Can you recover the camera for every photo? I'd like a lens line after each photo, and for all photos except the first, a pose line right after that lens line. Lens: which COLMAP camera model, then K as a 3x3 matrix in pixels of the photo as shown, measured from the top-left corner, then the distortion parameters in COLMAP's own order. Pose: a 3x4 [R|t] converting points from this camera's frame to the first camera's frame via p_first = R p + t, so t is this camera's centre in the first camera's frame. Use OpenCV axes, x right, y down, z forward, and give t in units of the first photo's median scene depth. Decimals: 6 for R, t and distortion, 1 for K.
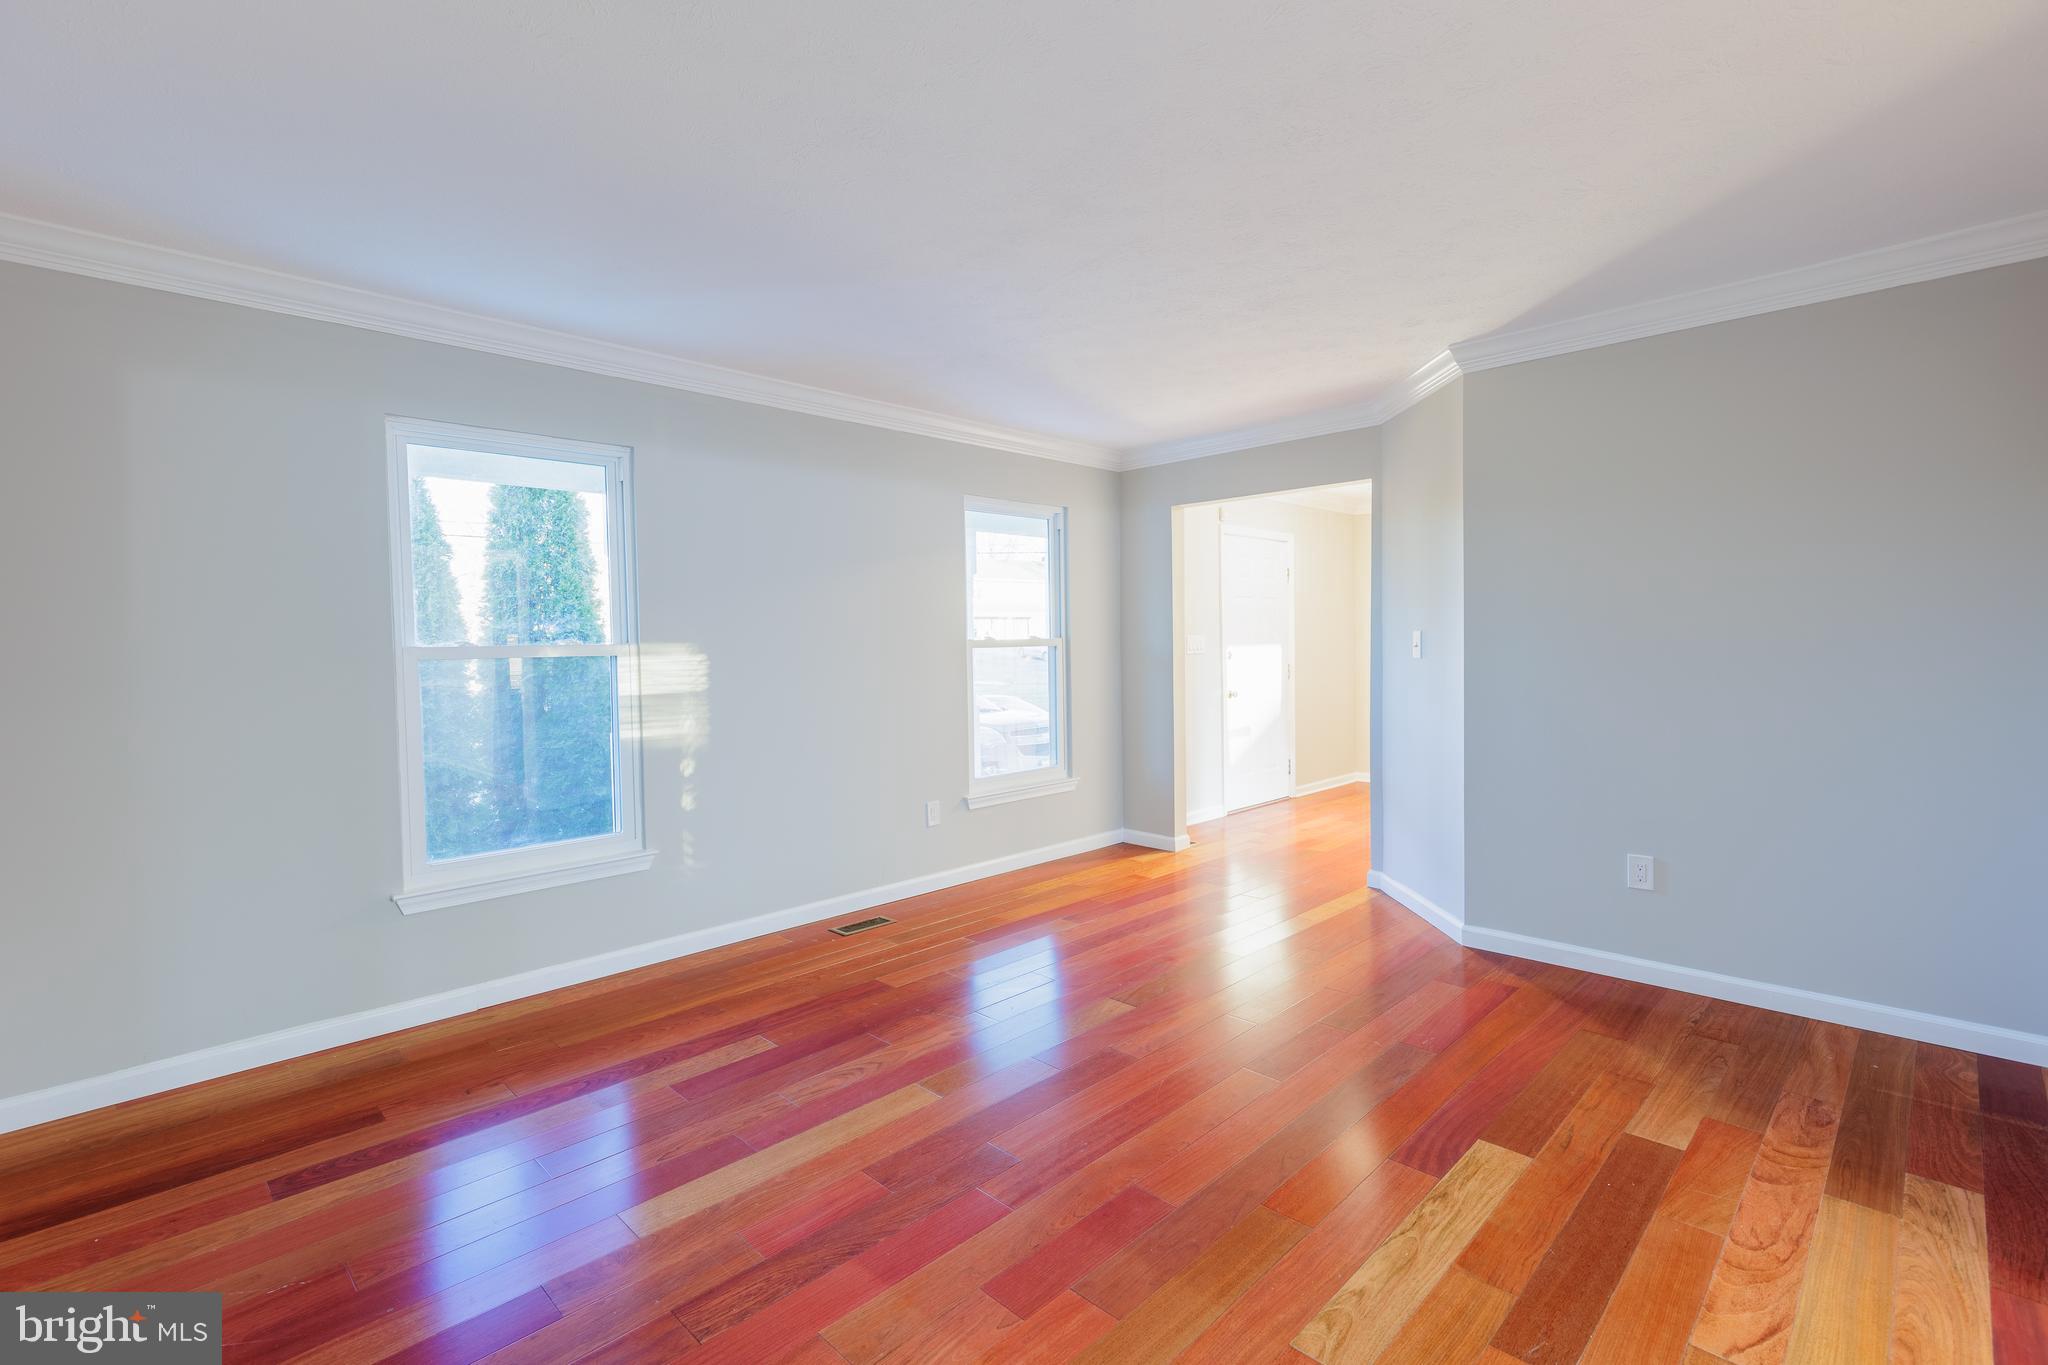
lens RADIAL K [[926.1, 0, 1021.2], [0, 926.1, 666.9], [0, 0, 1]] dist [0.007607, -0.001511]
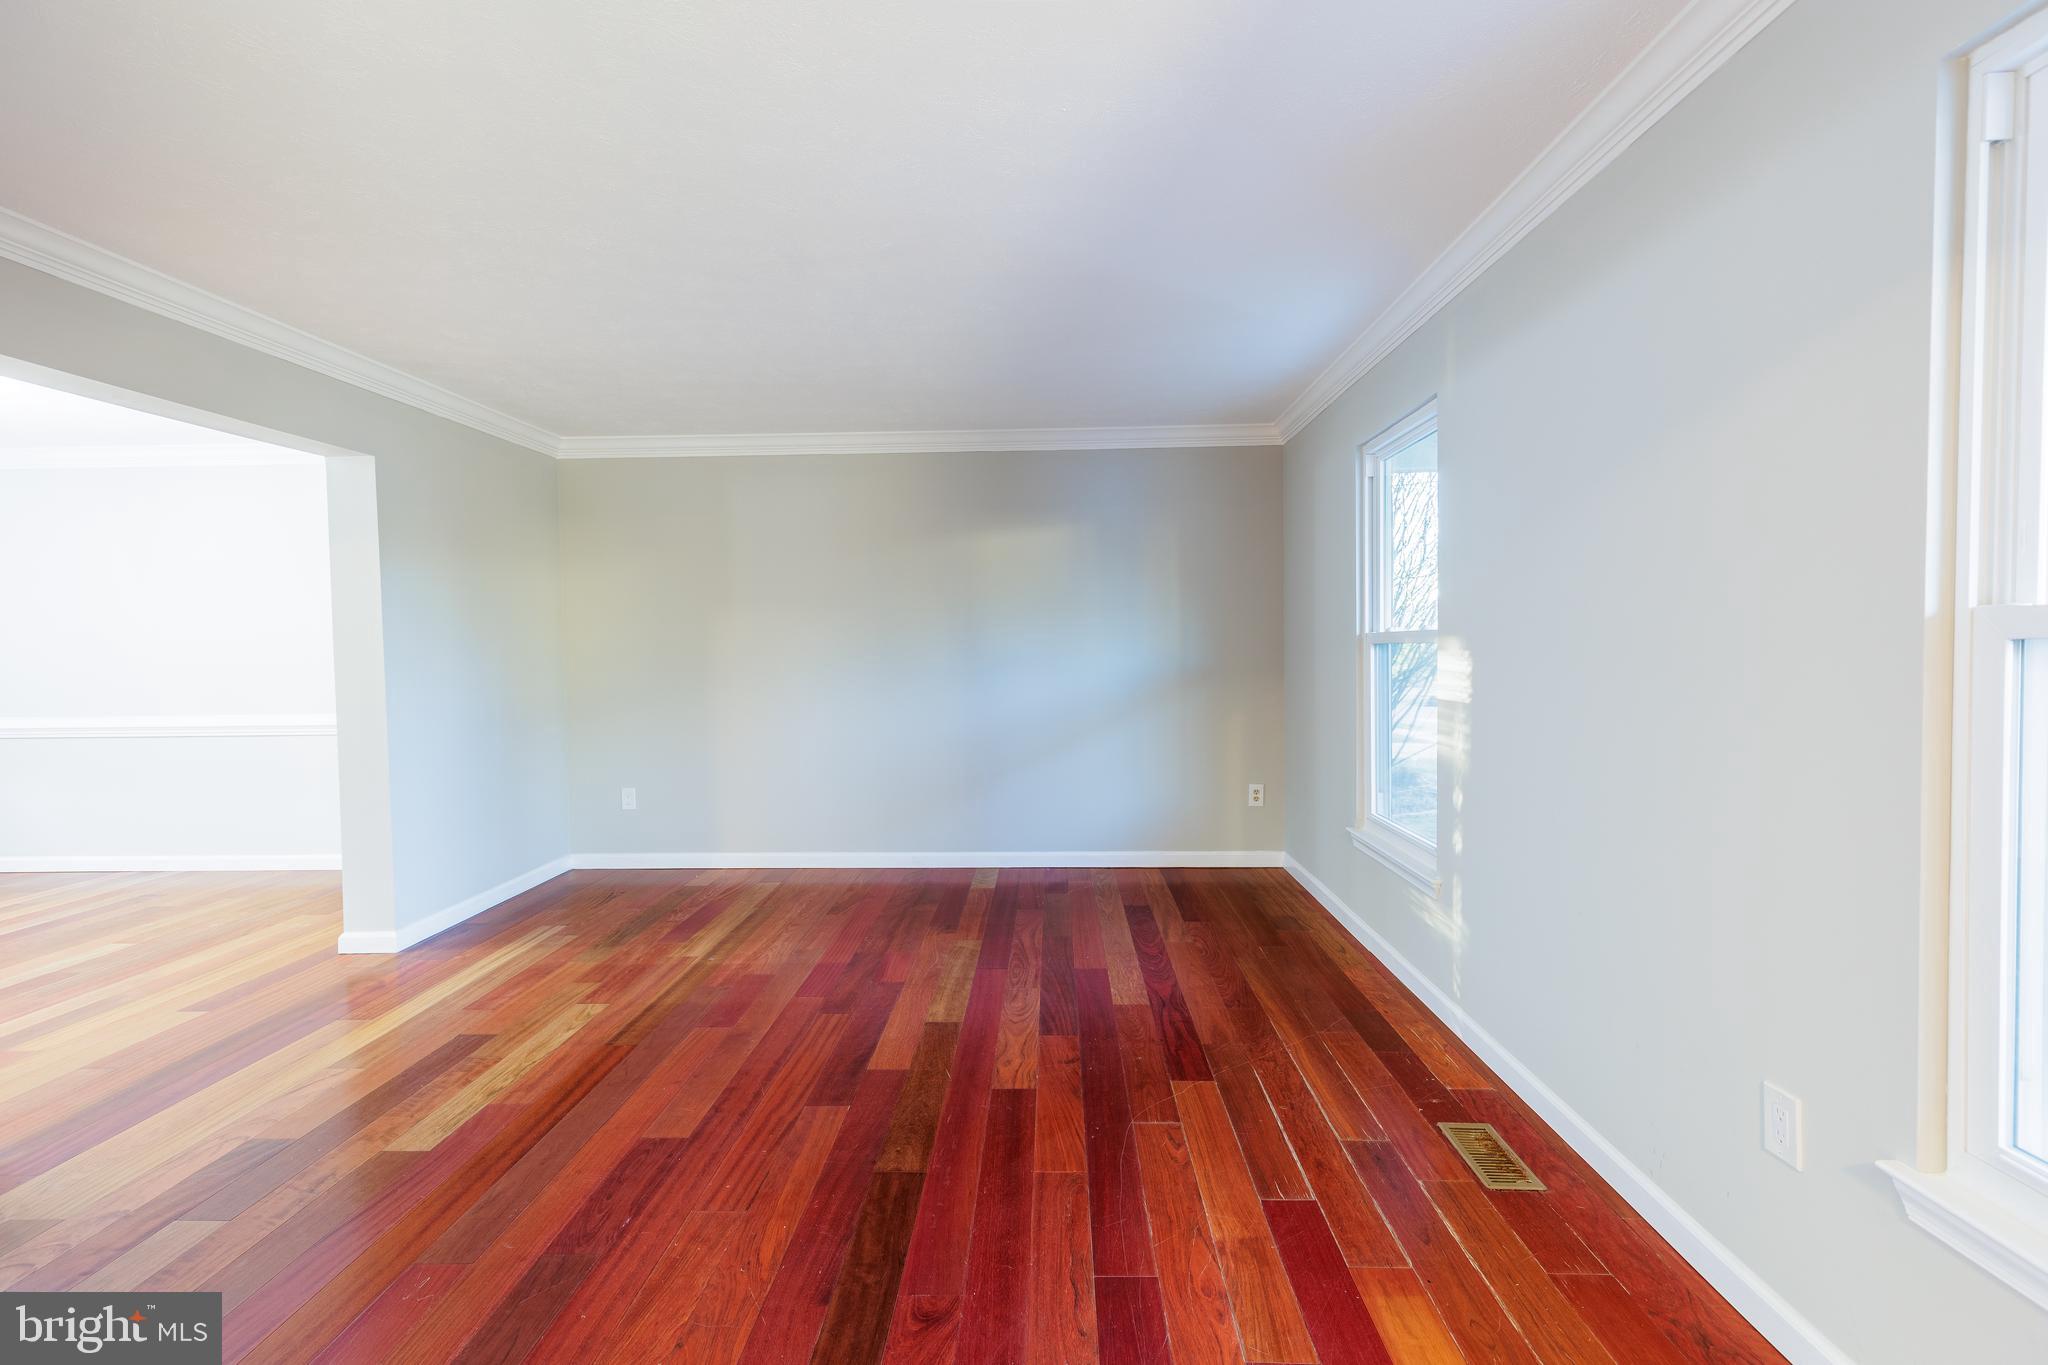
lens RADIAL K [[926.1, 0, 1049.4], [0, 926.1, 656.2], [0, 0, 1]] dist [0.007607, -0.001511]
pose [[-0.716077, 0.034145, -0.697186, 0.555104], [0.006980, 0.999103, 0.041763, -0.054571], [0.697987, 0.025039, -0.715673, 1.741315]]
